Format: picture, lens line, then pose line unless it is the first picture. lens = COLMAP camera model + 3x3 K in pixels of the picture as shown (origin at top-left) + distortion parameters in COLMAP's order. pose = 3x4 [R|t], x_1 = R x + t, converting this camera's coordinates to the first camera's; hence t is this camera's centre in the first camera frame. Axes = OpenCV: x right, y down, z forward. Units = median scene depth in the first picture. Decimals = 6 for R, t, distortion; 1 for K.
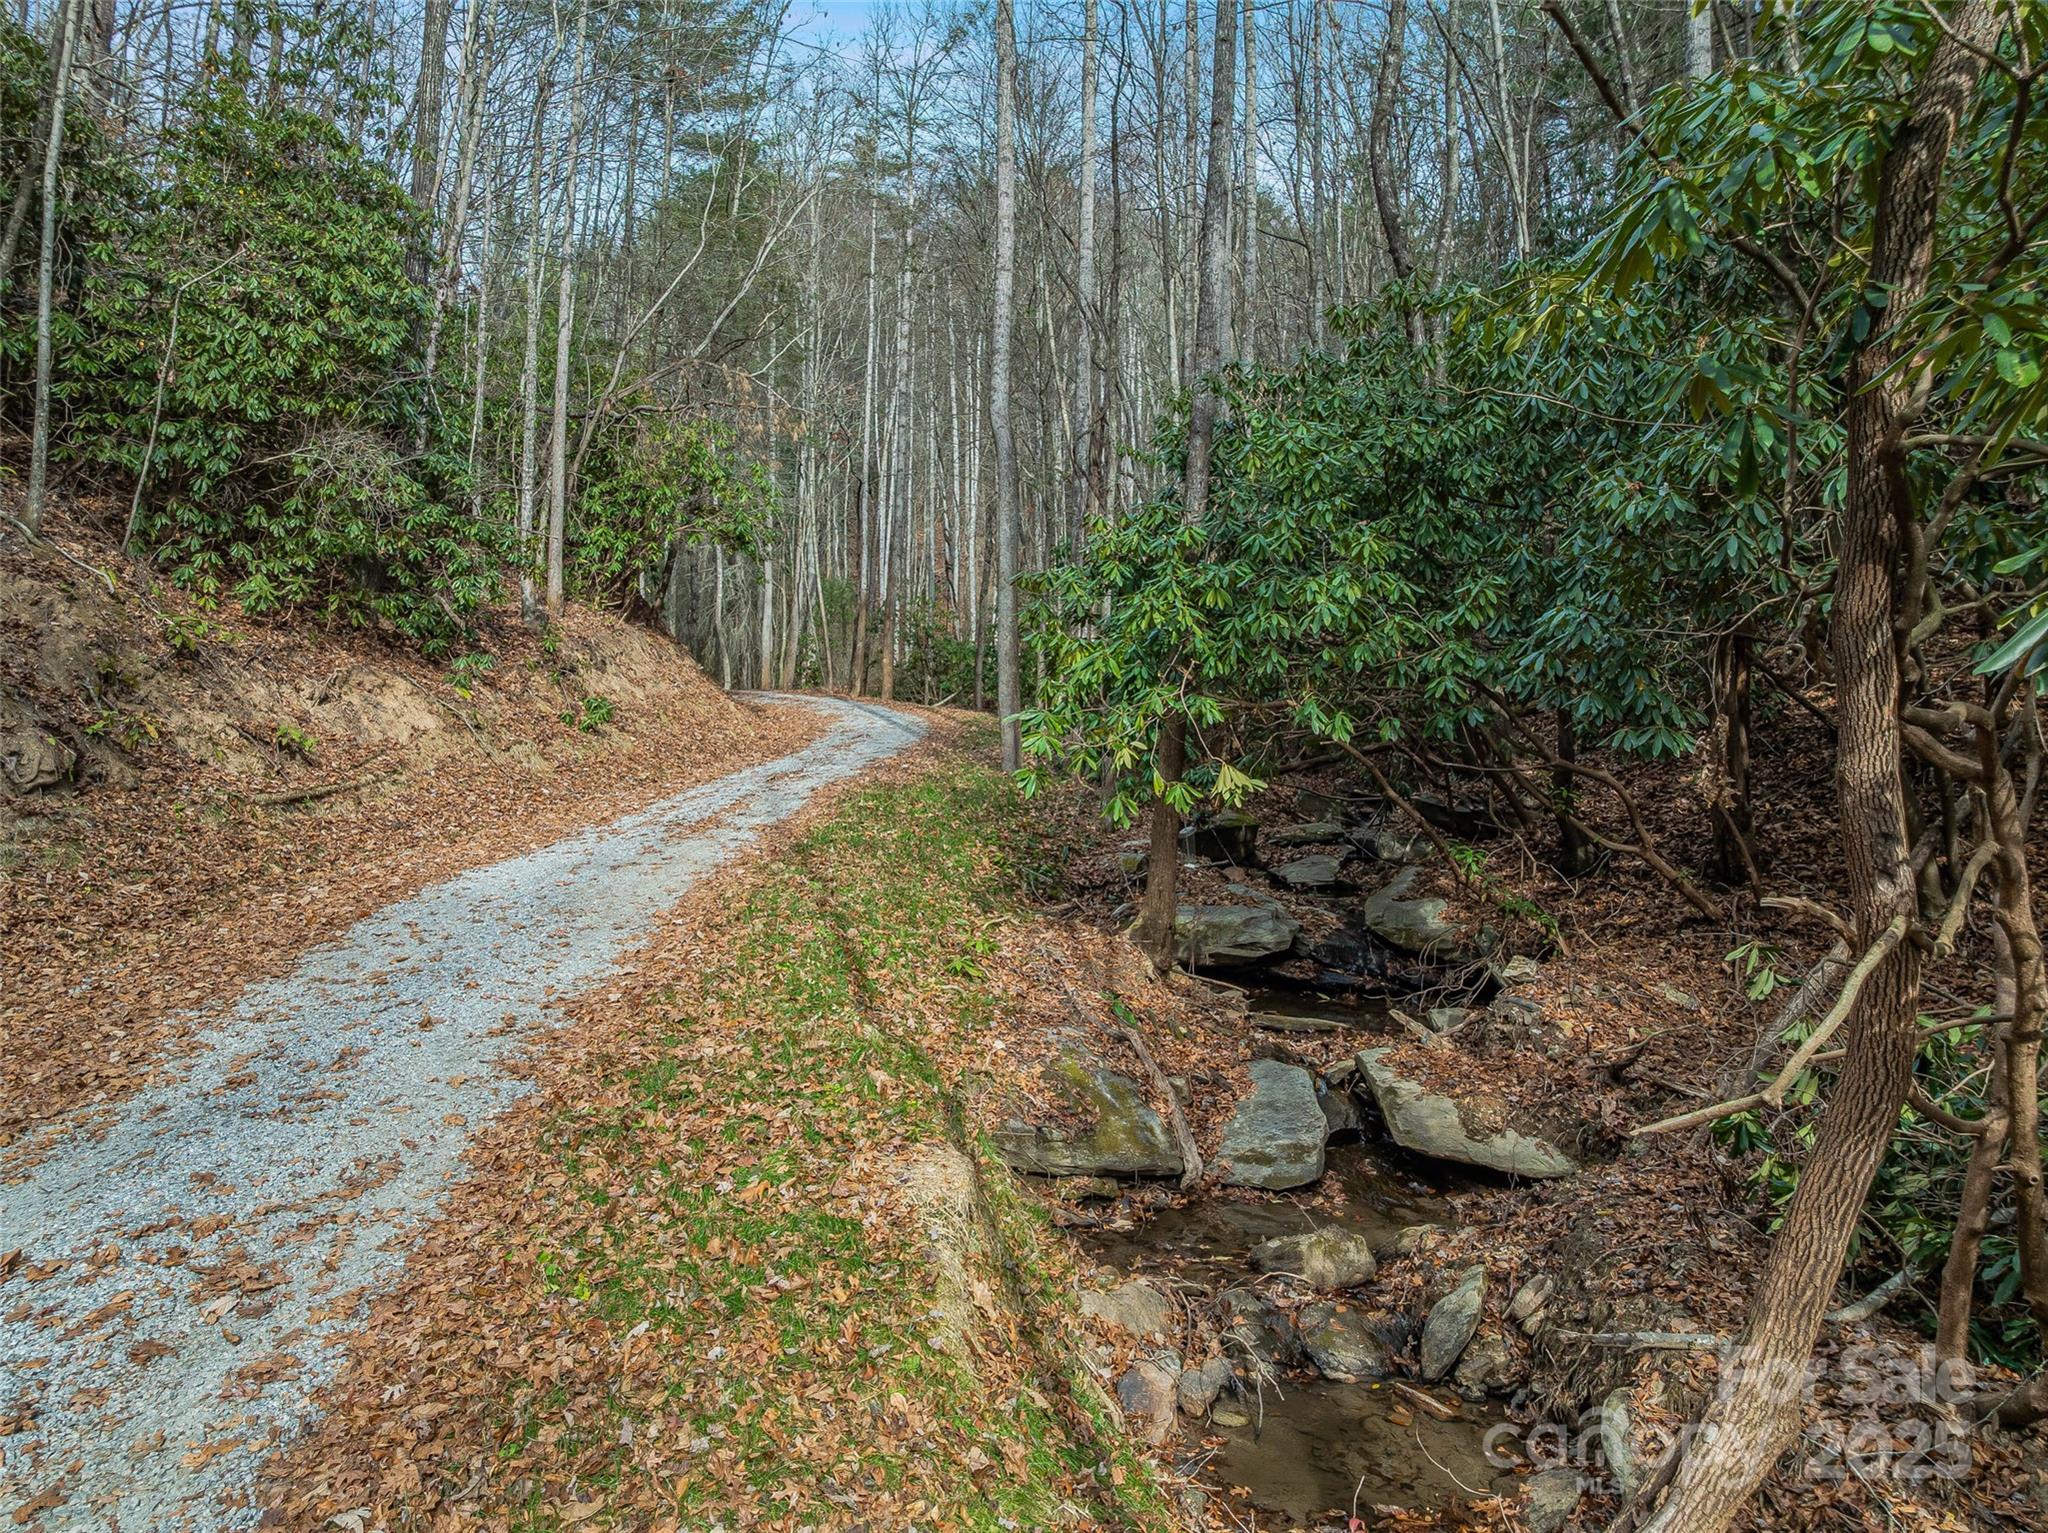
lens RADIAL K [[1443.5, 0, 1023.7], [0, 1443.5, 761.1], [0, 0, 1]] dist [-0.040840, 0.013100]
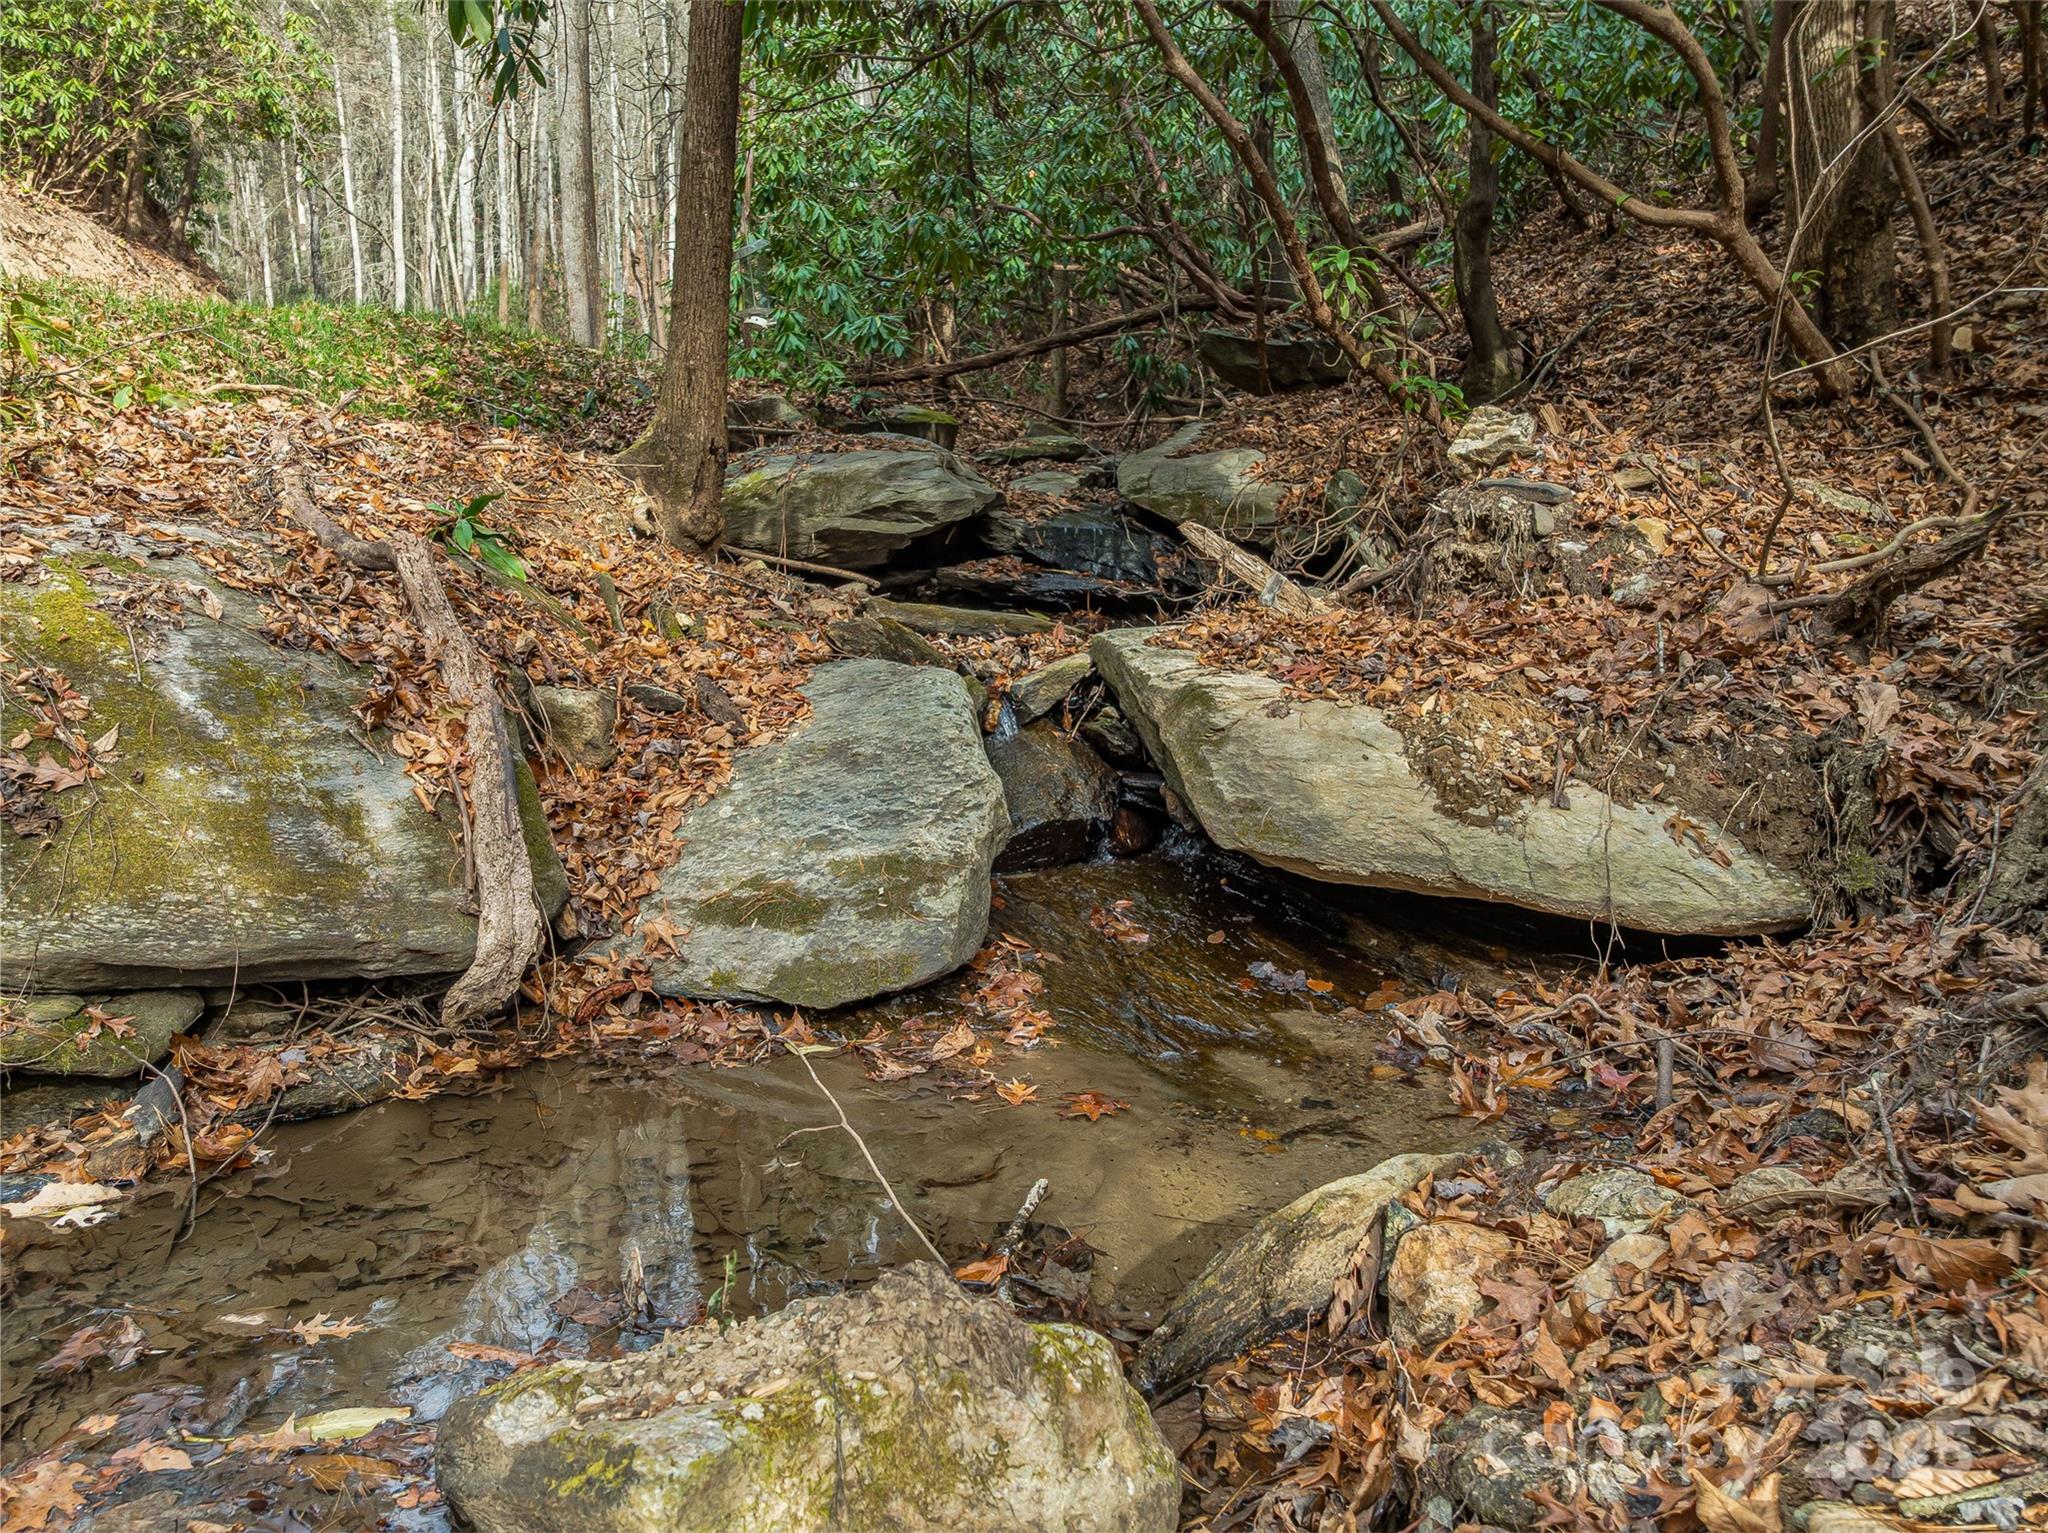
lens RADIAL K [[1443.5, 0, 1025.2], [0, 1443.5, 767.2], [0, 0, 1]] dist [-0.040840, 0.013100]
pose [[0.985551, -0.024115, 0.167655, 0.165058], [-0.001626, 0.988421, 0.151727, 0.200025], [-0.169372, -0.149807, 0.974100, 0.695858]]
